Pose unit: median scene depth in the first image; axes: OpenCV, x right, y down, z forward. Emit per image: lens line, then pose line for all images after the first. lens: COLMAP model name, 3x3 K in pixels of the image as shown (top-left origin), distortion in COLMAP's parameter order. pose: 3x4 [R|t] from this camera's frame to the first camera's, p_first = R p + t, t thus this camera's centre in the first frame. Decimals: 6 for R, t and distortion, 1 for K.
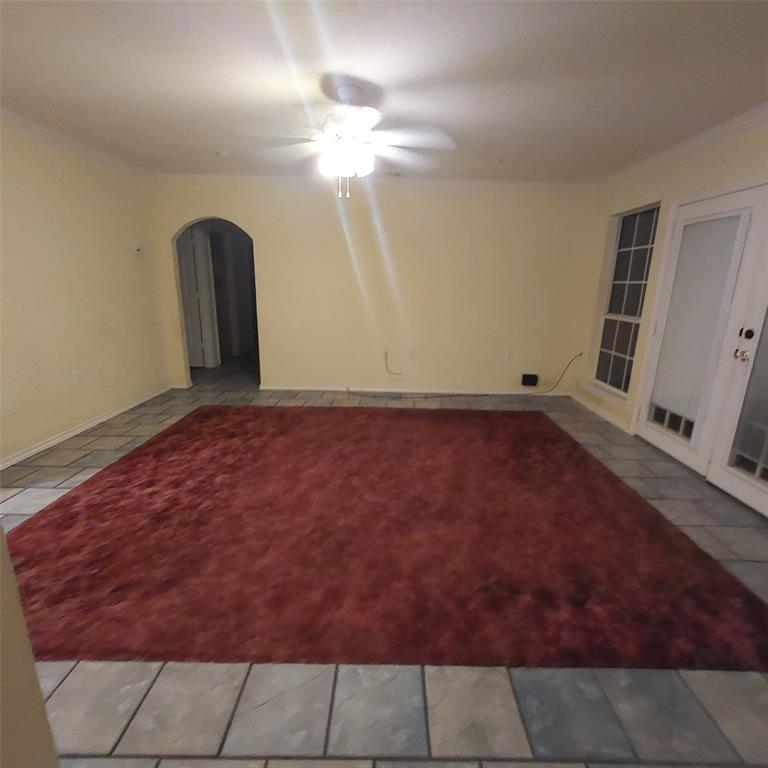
lens RADIAL K [[406.0, 0, 393.4], [0, 406.0, 389.1], [0, 0, 1]] dist [-0.003769, 0.000418]
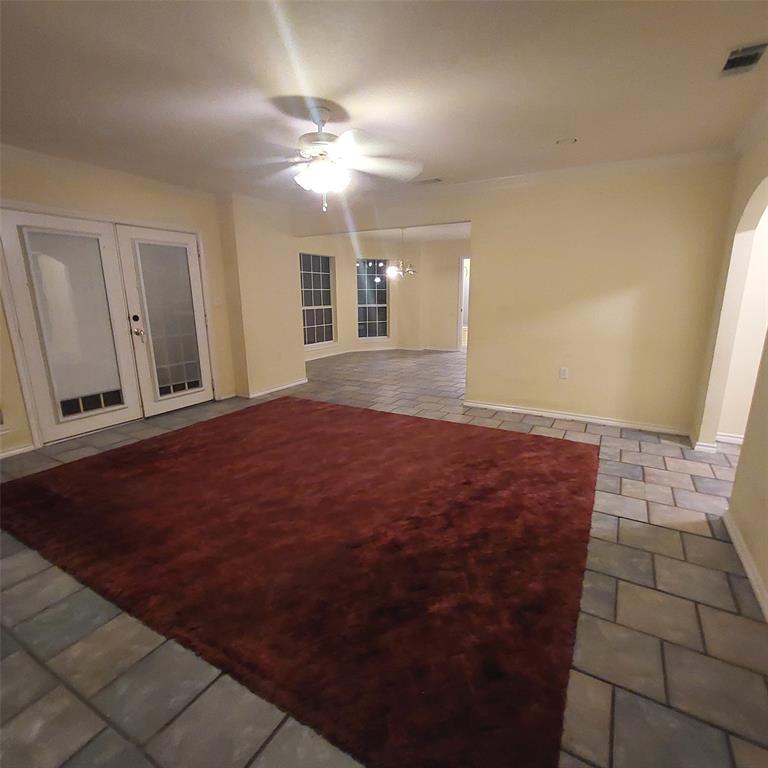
lens RADIAL K [[406.0, 0, 393.4], [0, 406.0, 389.1], [0, 0, 1]] dist [-0.003769, 0.000418]
pose [[-0.872498, -0.136857, 0.469061, -0.743647], [0.103608, 0.886325, 0.451323, -0.469859], [-0.477507, 0.442377, -0.759137, 1.728914]]
